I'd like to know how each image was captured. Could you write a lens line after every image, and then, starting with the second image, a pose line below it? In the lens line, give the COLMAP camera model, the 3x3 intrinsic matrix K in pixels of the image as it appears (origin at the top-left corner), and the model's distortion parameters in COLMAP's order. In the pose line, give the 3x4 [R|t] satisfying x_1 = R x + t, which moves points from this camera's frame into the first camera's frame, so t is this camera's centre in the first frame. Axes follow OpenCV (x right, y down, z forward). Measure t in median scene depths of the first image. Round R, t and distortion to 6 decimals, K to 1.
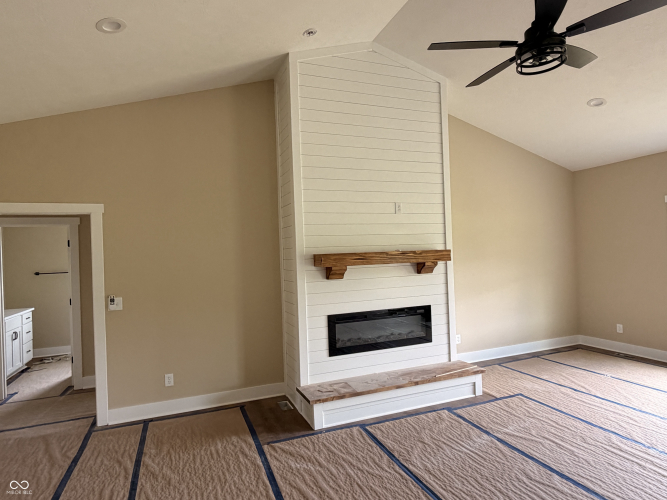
lens RADIAL K [[392.2, 0, 333.5], [0, 392.2, 250.0], [0, 0, 1]] dist [-0.003781, -0.000095]
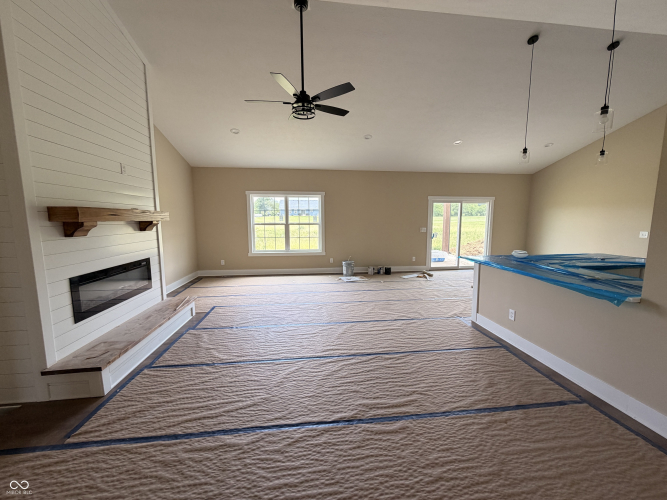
lens RADIAL K [[264.5, 0, 337.9], [0, 264.5, 249.4], [0, 0, 1]] dist [0.000719, -0.000015]
pose [[0.245255, -0.075448, 0.966518, -0.437824], [-0.021041, 0.996318, 0.083113, 0.041516], [-0.969230, -0.040721, 0.242764, 0.282171]]
